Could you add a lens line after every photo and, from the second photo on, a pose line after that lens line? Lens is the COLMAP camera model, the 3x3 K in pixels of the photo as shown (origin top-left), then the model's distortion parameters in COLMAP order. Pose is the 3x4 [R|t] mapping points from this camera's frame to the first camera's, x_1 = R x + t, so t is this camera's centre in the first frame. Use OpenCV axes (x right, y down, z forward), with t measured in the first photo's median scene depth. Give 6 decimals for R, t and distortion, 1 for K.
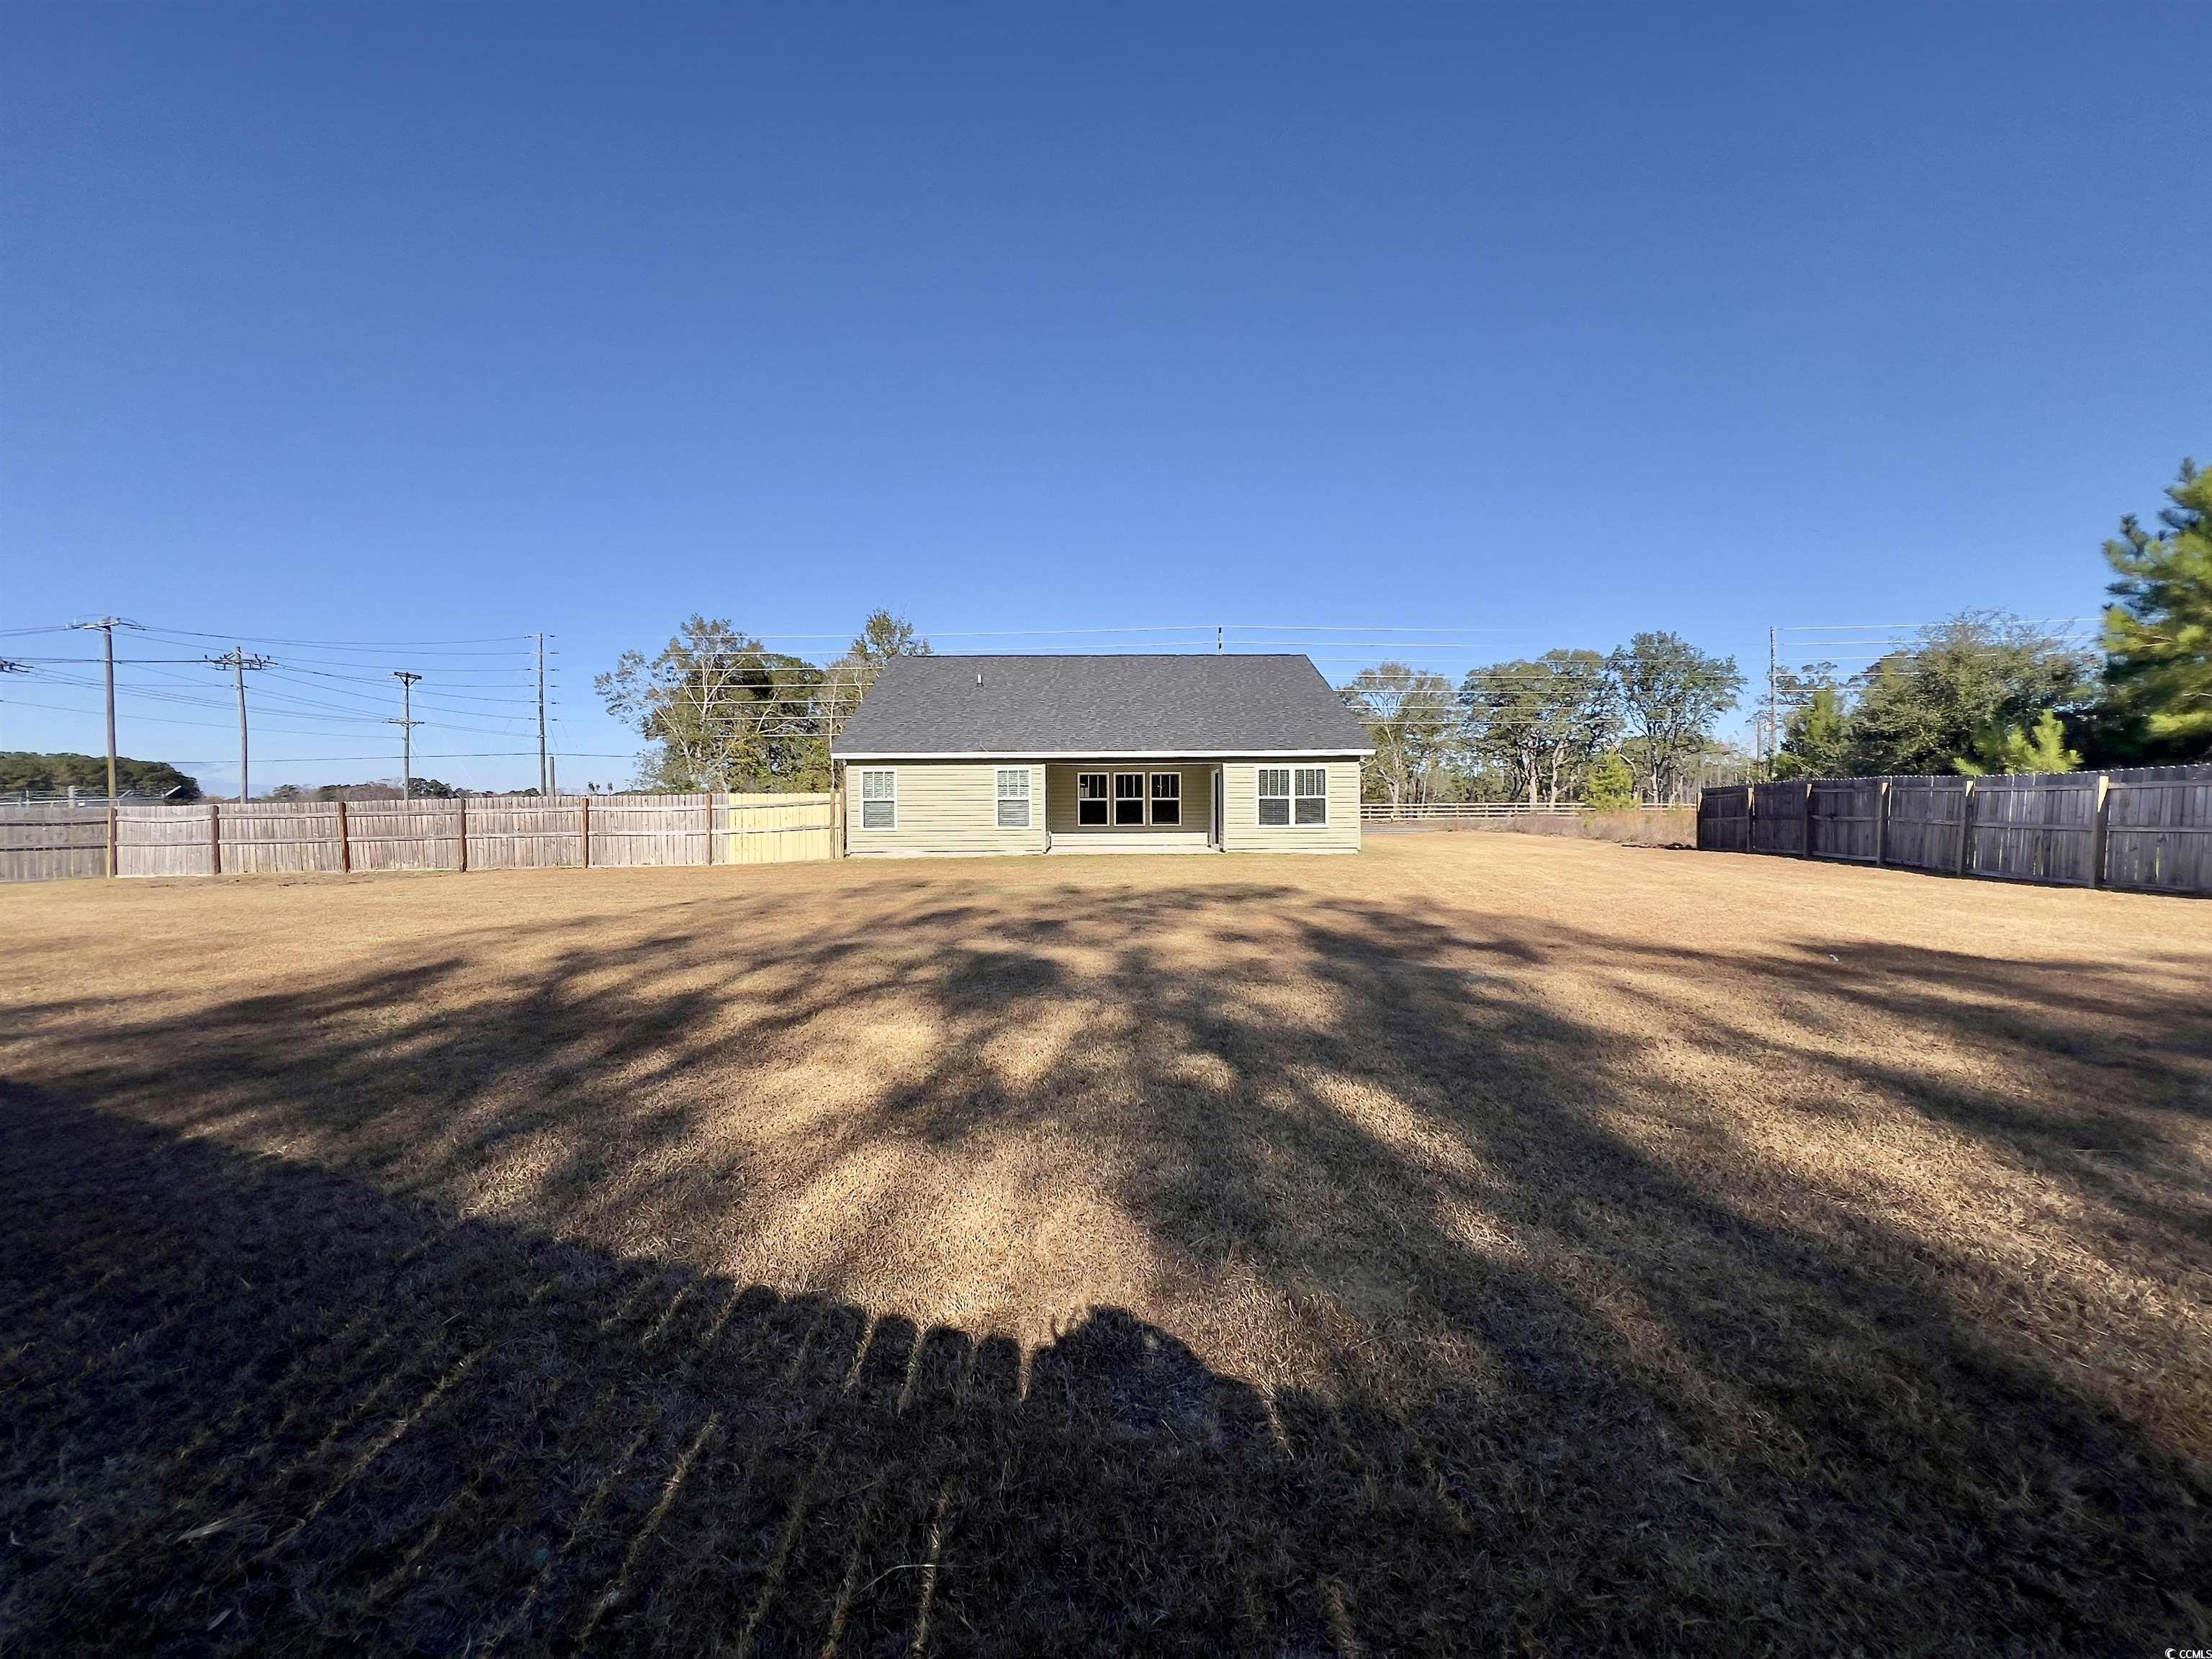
lens RADIAL K [[887.1, 0, 1096.1], [0, 887.1, 825.2], [0, 0, 1]] dist [-0.002662, 0.000184]
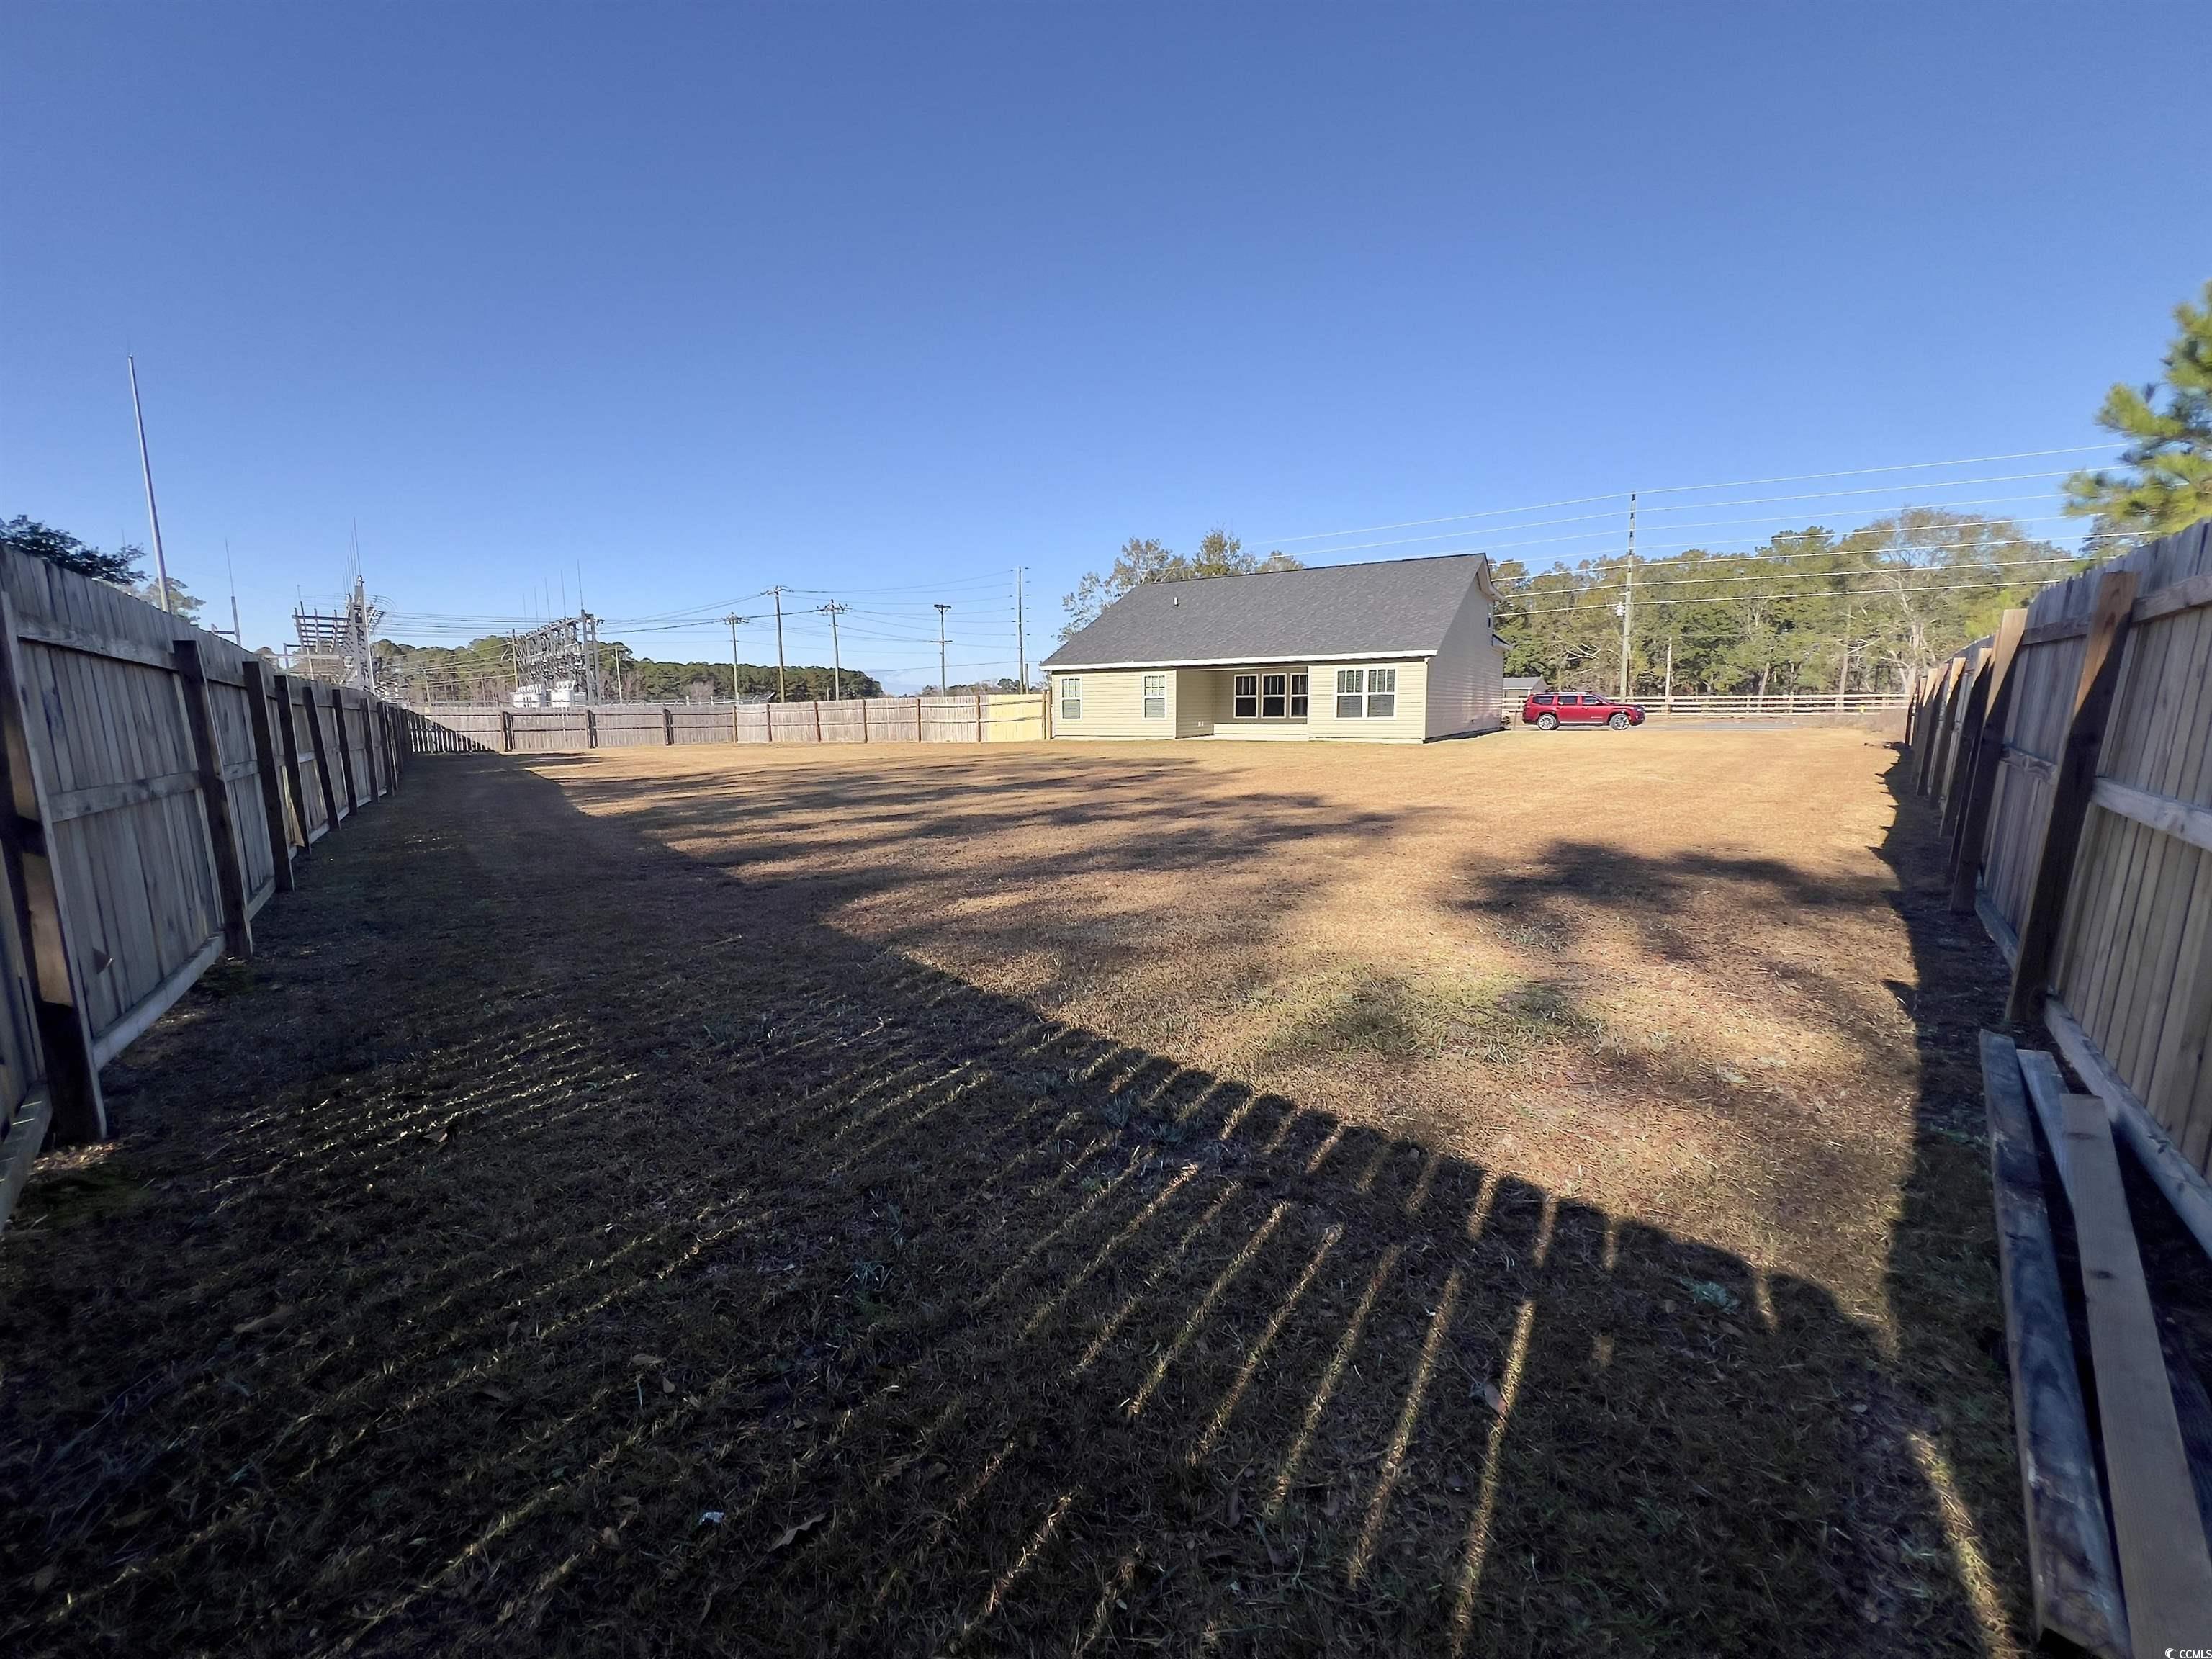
lens RADIAL K [[887.1, 0, 1110.6], [0, 887.1, 841.6], [0, 0, 1]] dist [-0.002662, 0.000184]
pose [[0.848253, 0.078024, -0.523812, 2.136736], [-0.005151, 0.990256, 0.139160, 0.001266], [0.529566, -0.115345, 0.840390, -0.695512]]
